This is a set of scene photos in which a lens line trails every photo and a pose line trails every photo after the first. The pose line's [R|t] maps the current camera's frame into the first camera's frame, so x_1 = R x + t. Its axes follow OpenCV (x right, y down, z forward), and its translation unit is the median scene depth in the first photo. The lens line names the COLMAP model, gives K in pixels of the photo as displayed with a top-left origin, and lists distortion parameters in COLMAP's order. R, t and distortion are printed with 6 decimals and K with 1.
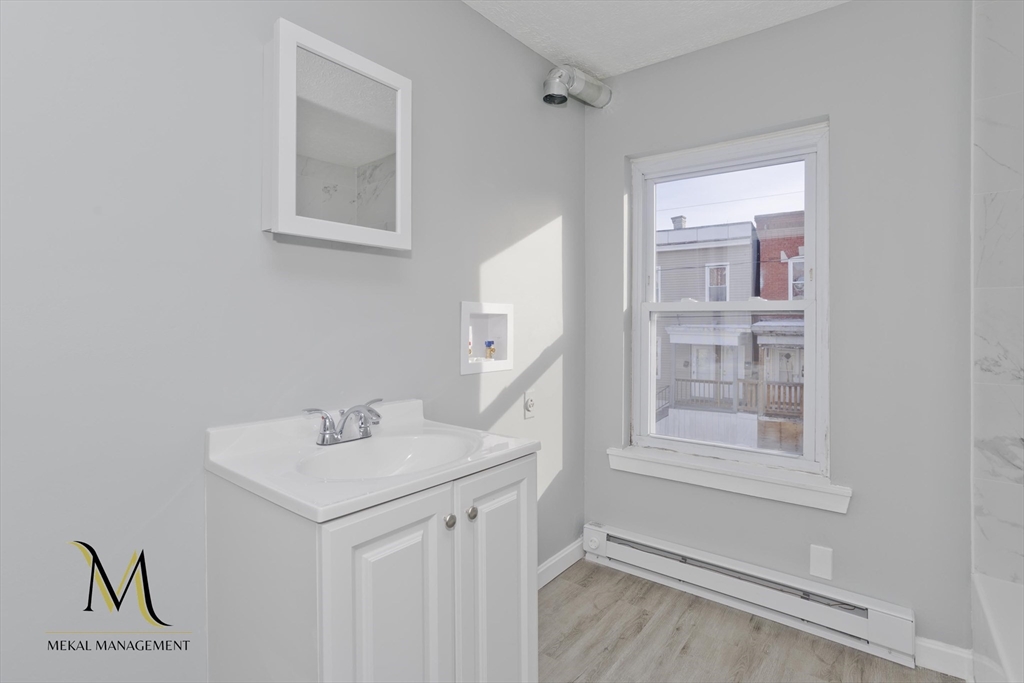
lens RADIAL K [[506.8, 0, 514.7], [0, 506.8, 326.0], [0, 0, 1]] dist [0.000062, 0.026662]
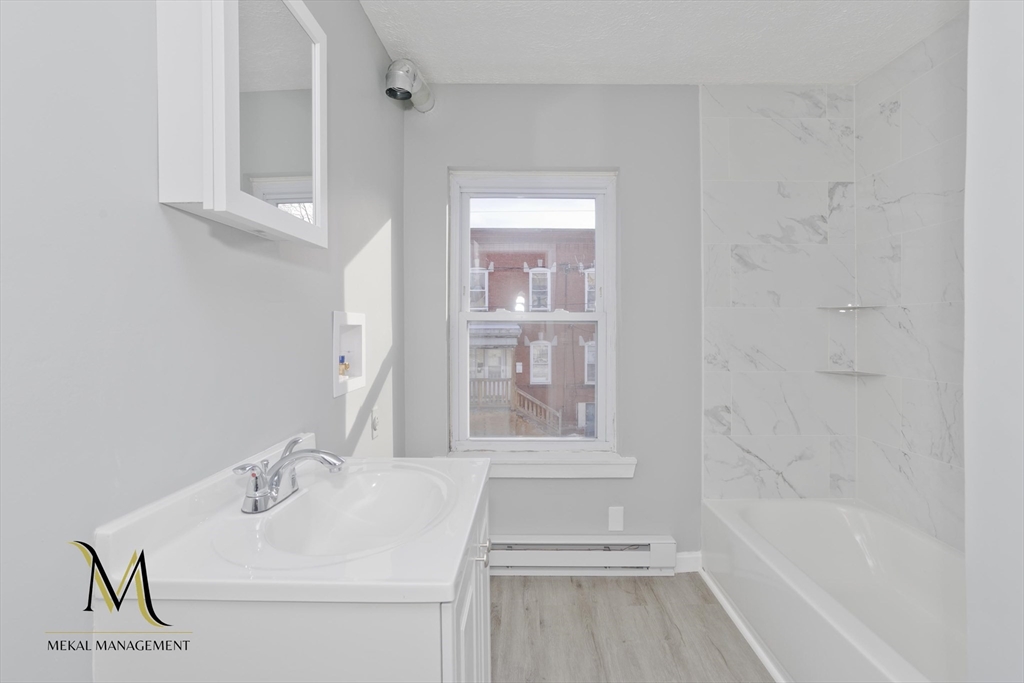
lens RADIAL K [[501.3, 0, 514.1], [0, 501.3, 337.6], [0, 0, 1]] dist [-0.000964, 0.000732]
pose [[0.810682, -0.017809, 0.585215, -0.323375], [0.008641, 0.999792, 0.018455, -0.015323], [-0.585422, -0.009904, 0.810668, 0.137009]]
